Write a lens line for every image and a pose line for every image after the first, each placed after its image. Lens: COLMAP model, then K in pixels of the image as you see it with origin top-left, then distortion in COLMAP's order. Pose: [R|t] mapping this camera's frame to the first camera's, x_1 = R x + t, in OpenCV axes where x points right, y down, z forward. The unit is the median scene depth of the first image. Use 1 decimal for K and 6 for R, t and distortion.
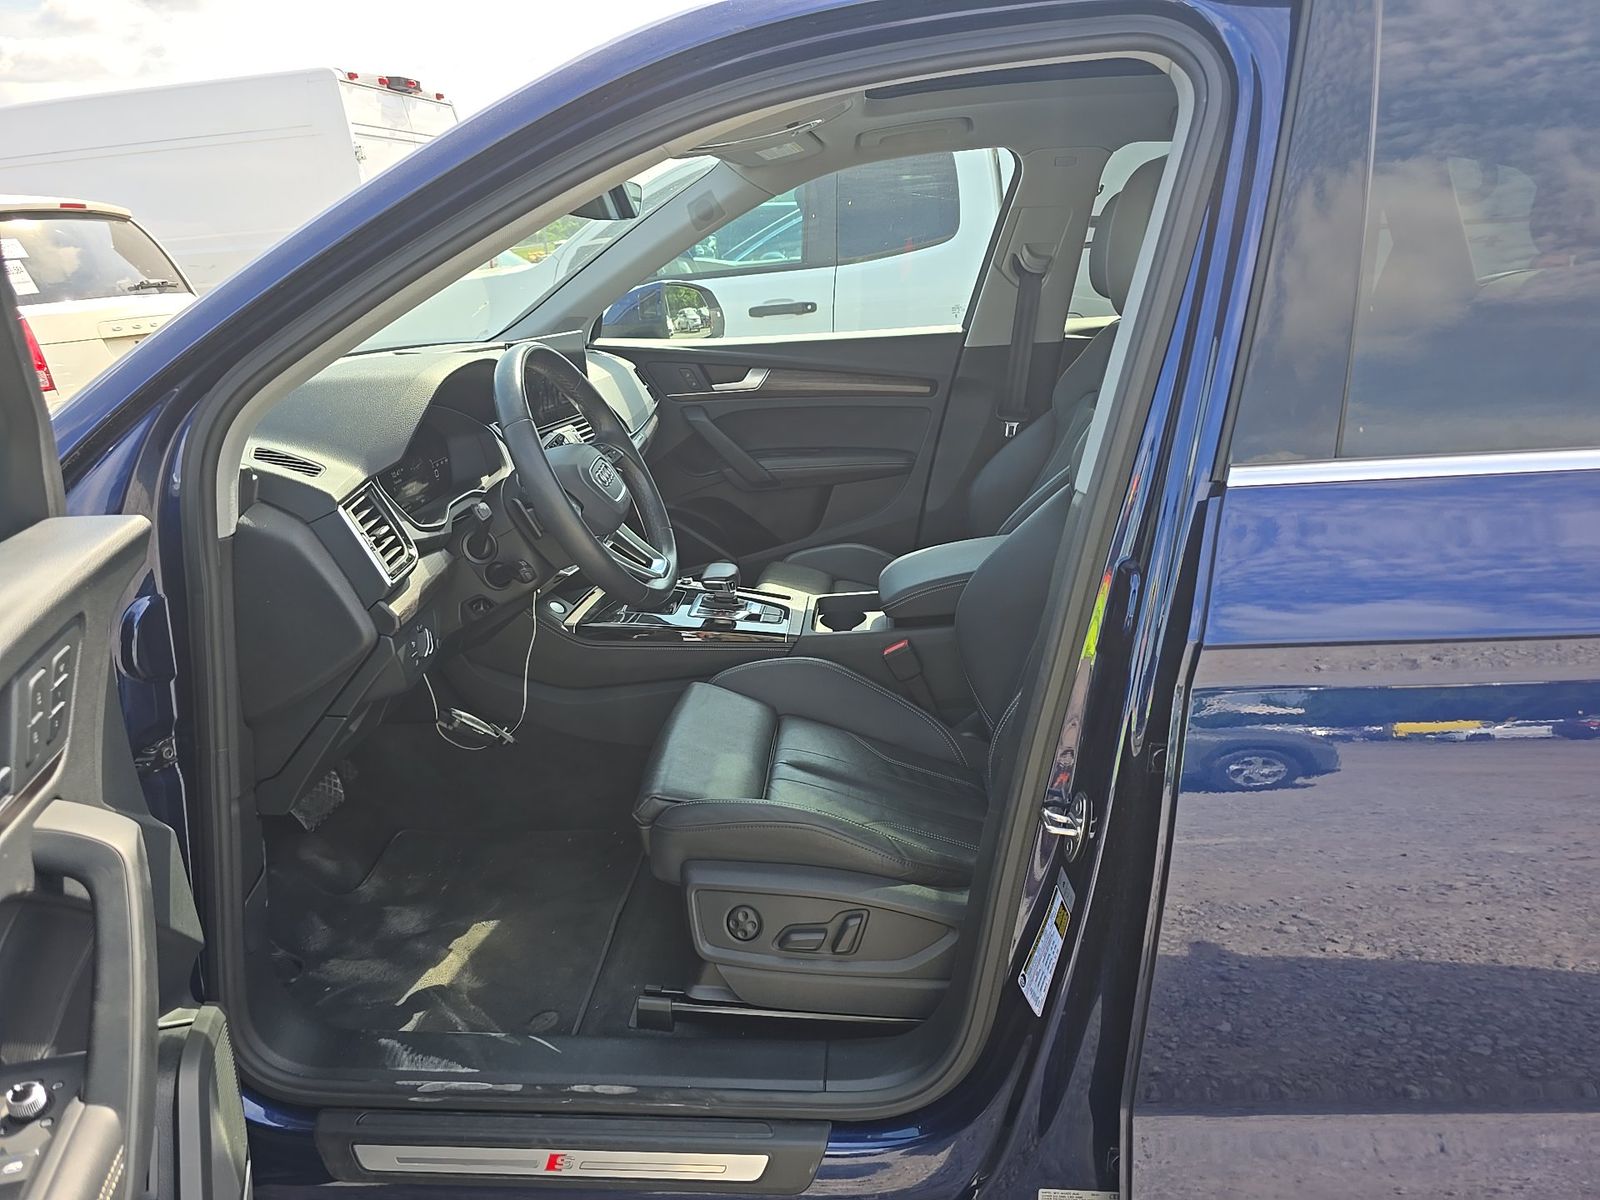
lens RADIAL K [[1101.9, 0, 810.4], [0, 1101.9, 600.0], [0, 0, 1]] dist [0.043576, -0.039482]
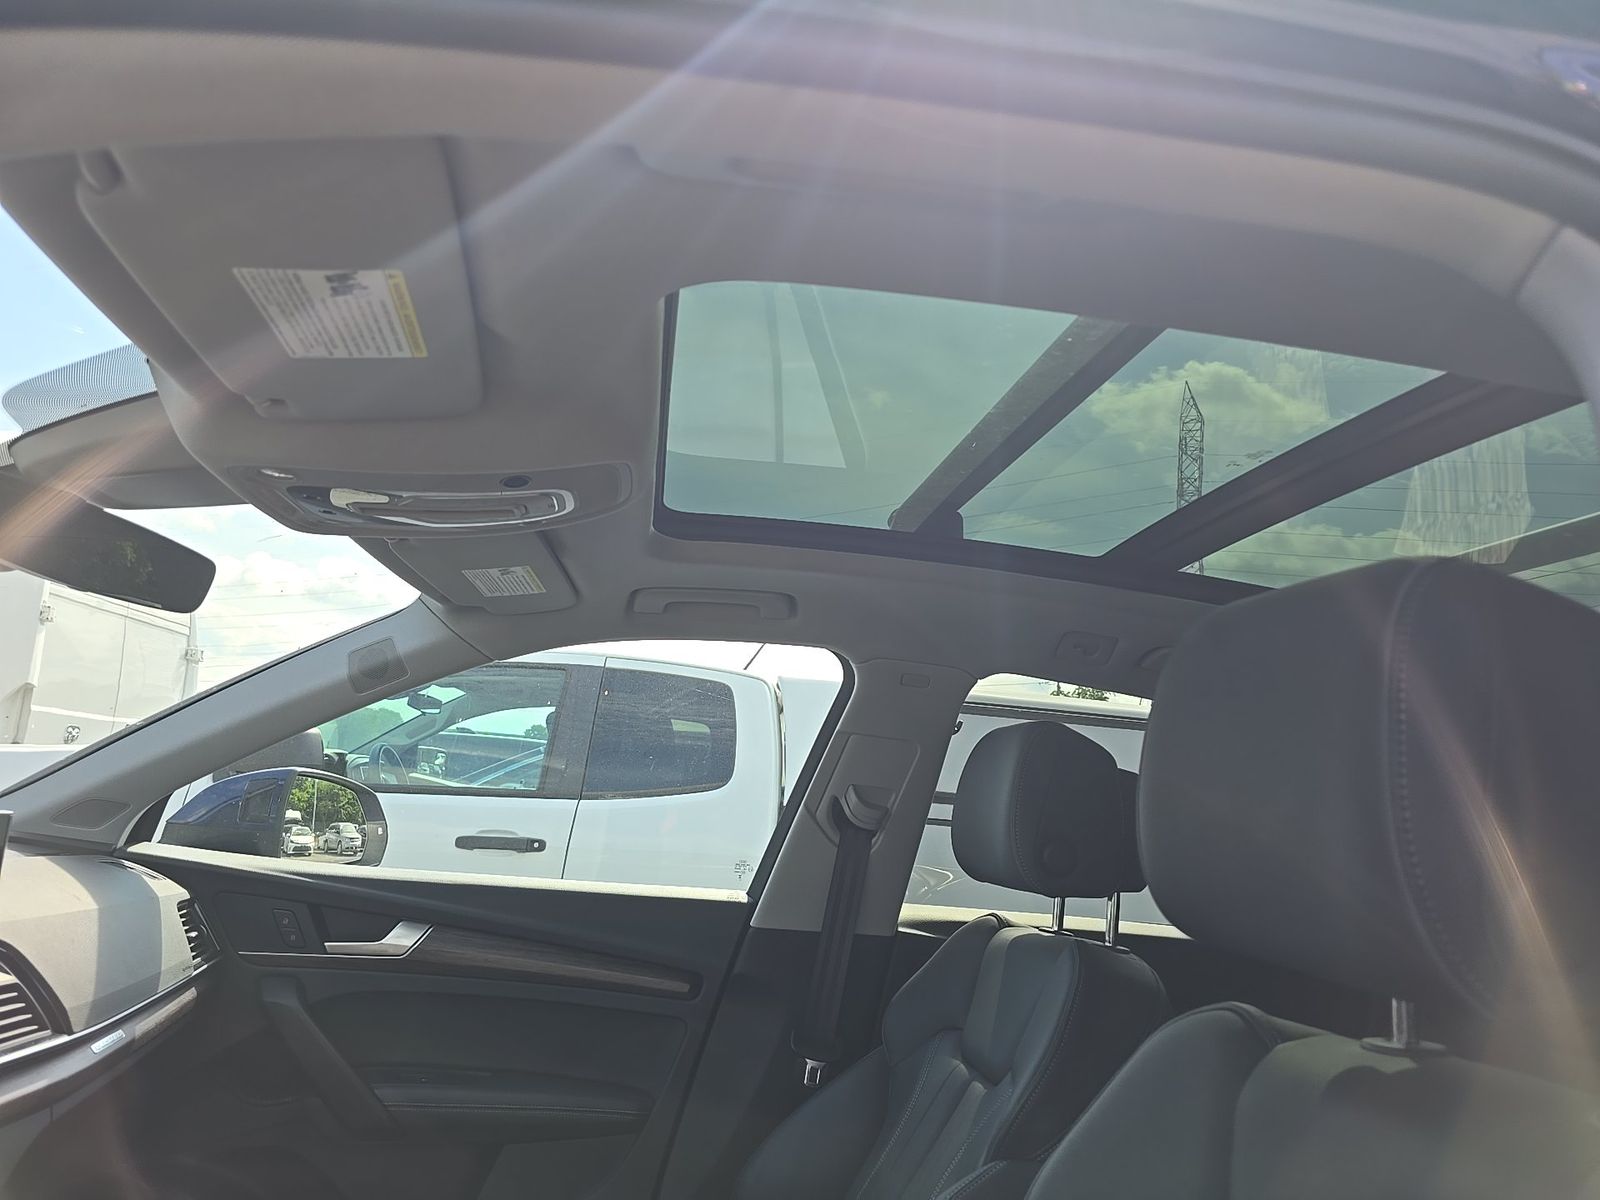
lens RADIAL K [[1101.9, 0, 811.5], [0, 1101.9, 599.1], [0, 0, 1]] dist [0.043576, -0.039482]
pose [[0.967496, 0.172203, 0.185196, 0.021609], [-0.062348, 0.872152, -0.485246, -0.083413], [-0.245080, 0.457927, 0.854540, 0.347722]]
